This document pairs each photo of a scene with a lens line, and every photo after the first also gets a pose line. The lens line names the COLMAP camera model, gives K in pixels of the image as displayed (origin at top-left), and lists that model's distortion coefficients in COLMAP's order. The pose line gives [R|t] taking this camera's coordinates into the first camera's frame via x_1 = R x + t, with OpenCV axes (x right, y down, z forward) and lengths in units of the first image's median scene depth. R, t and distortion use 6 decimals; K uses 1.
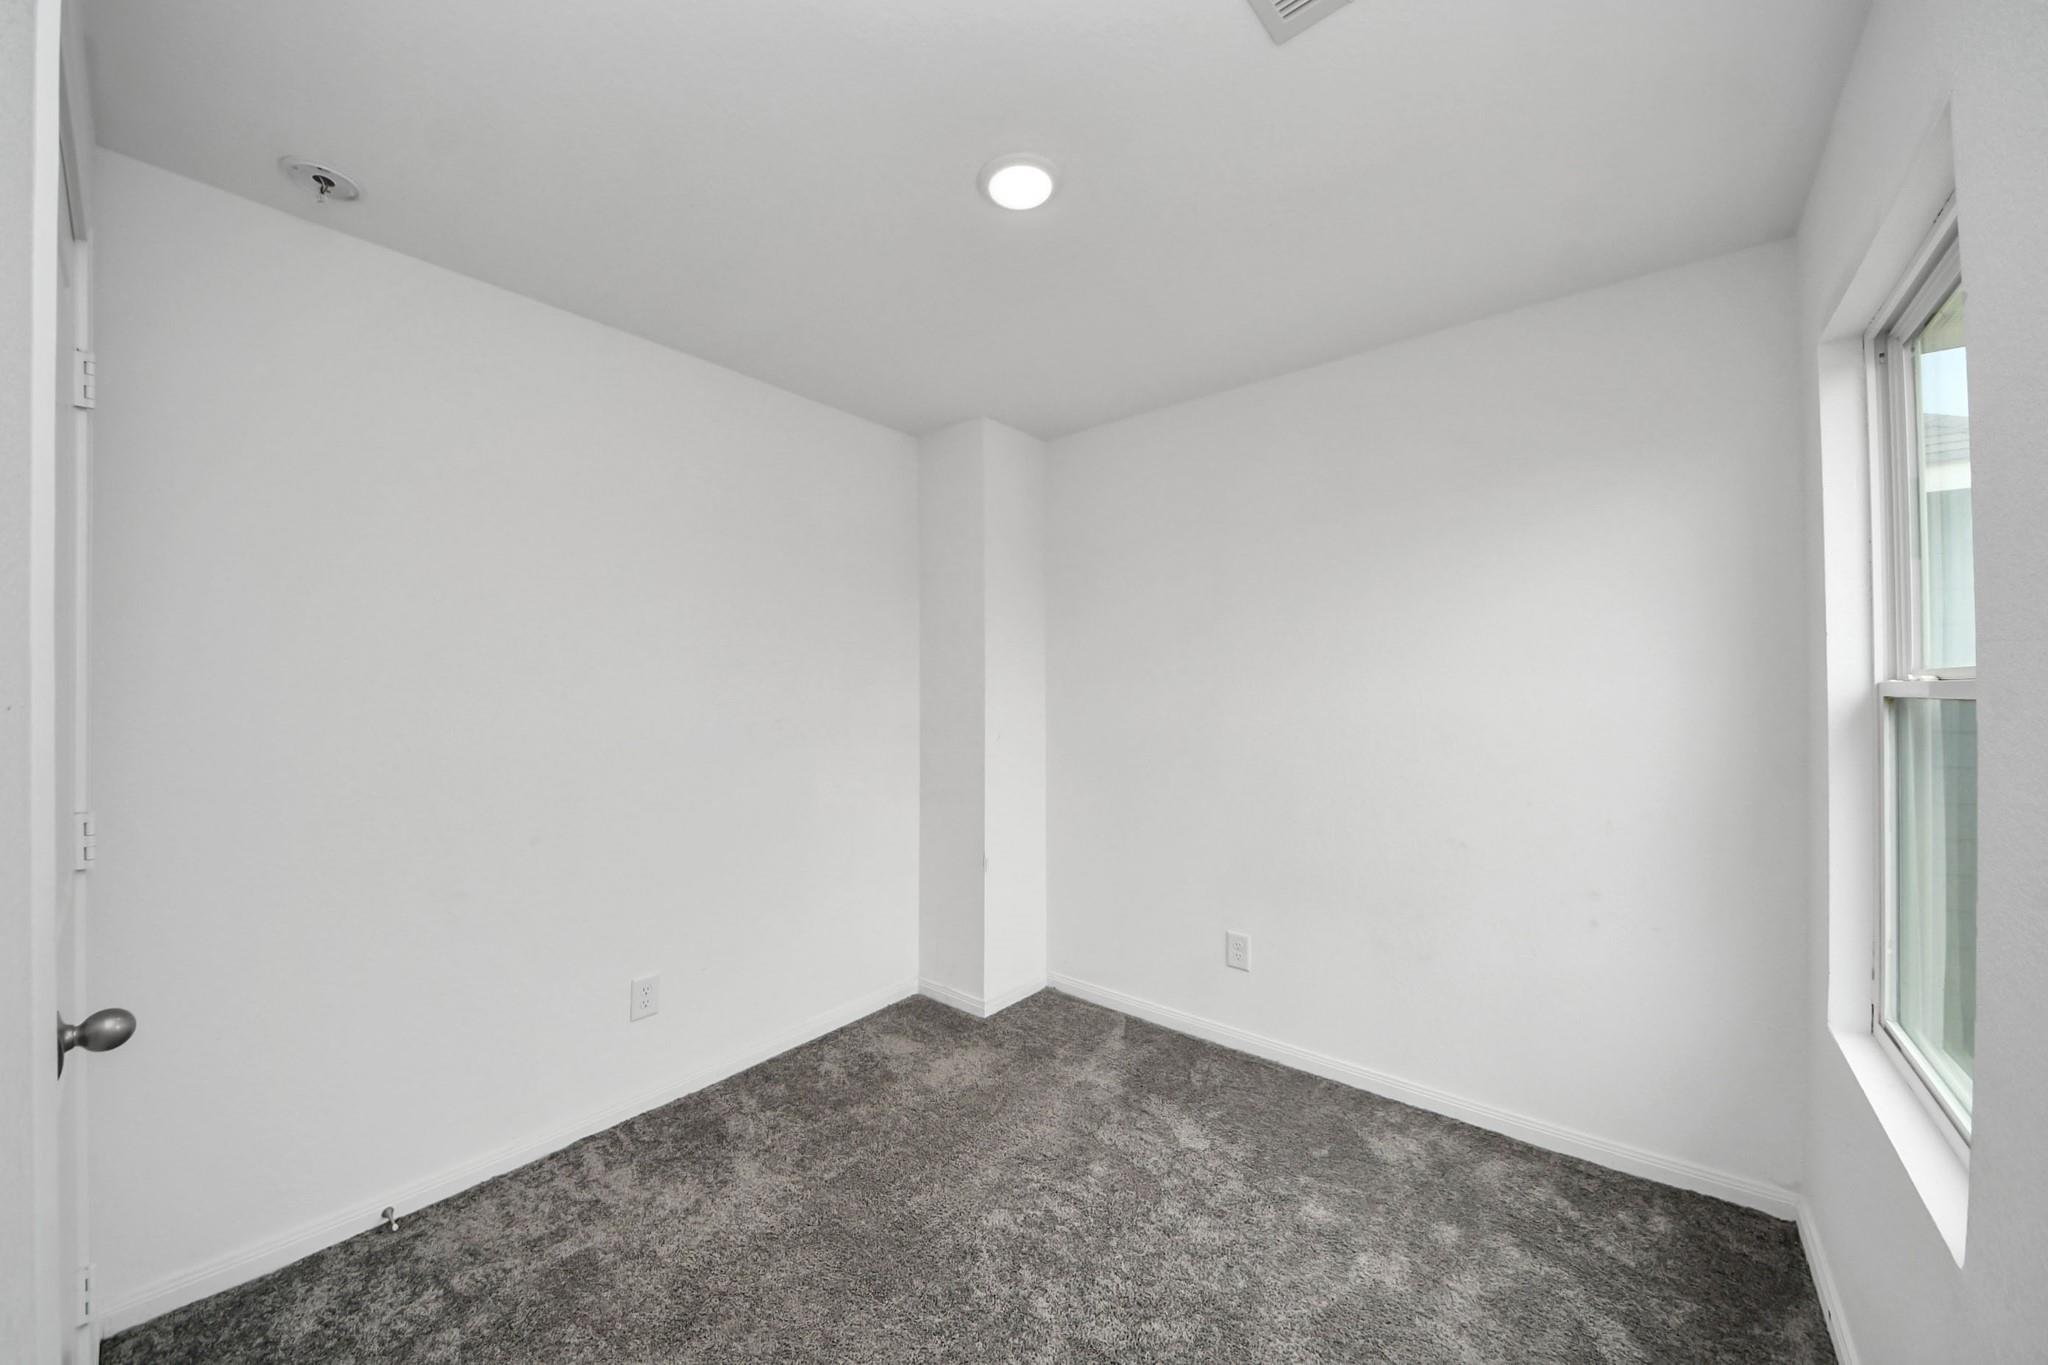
lens RADIAL K [[735.8, 0, 1019.7], [0, 735.8, 686.6], [0, 0, 1]] dist [-0.000486, -0.004802]
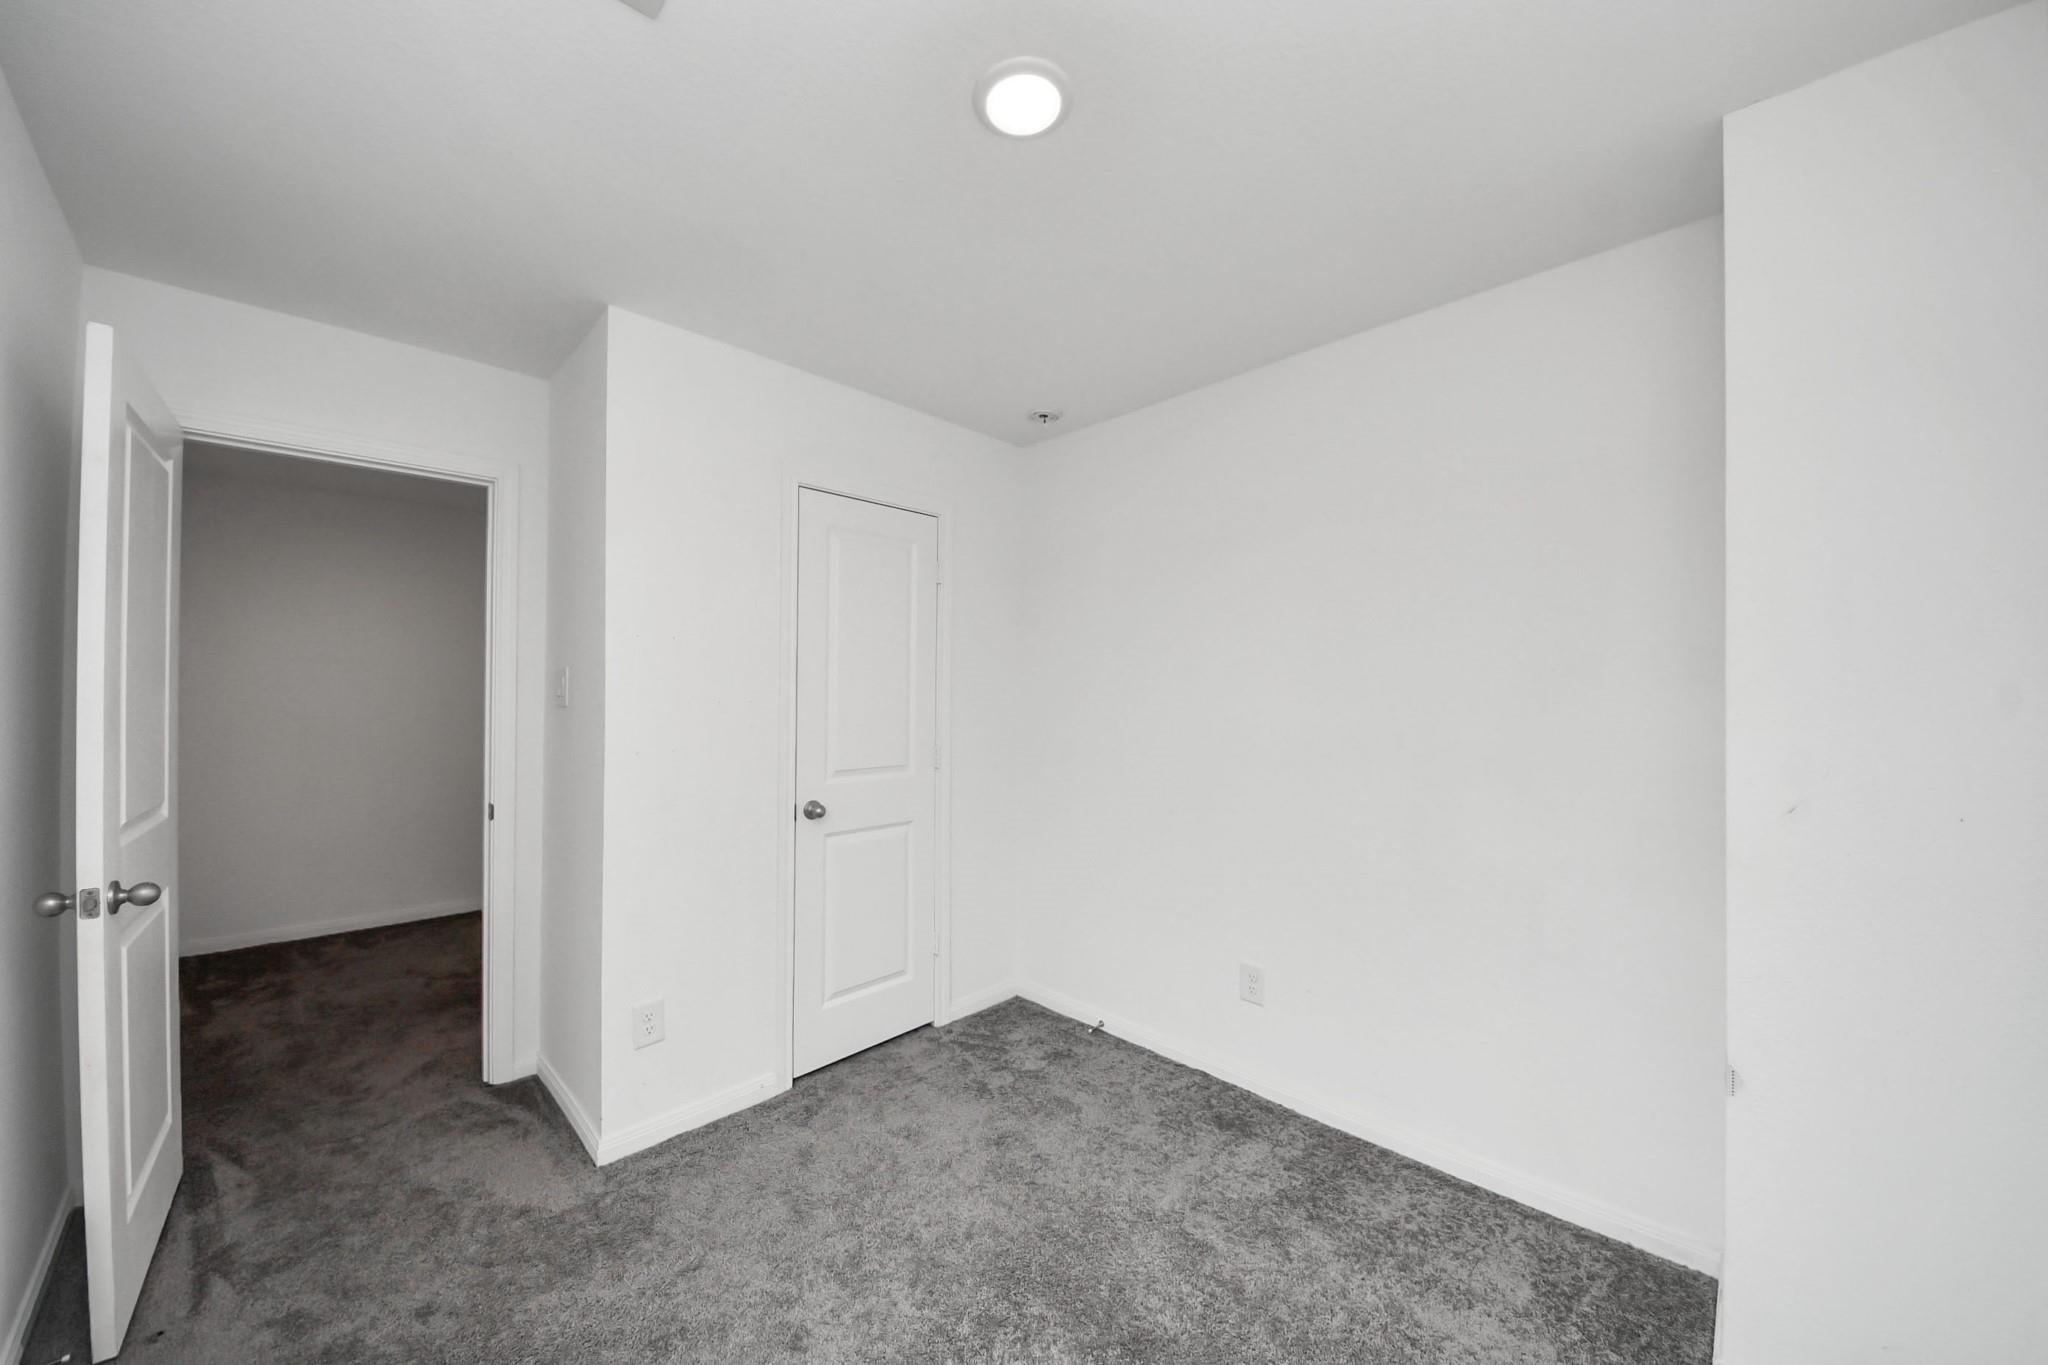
lens RADIAL K [[735.8, 0, 1004.3], [0, 735.8, 684.6], [0, 0, 1]] dist [-0.000486, -0.004802]
pose [[-0.118396, -0.011847, -0.992896, 0.597809], [0.003419, 0.999918, -0.012338, -0.000813], [0.992961, -0.004855, -0.118346, 0.770556]]
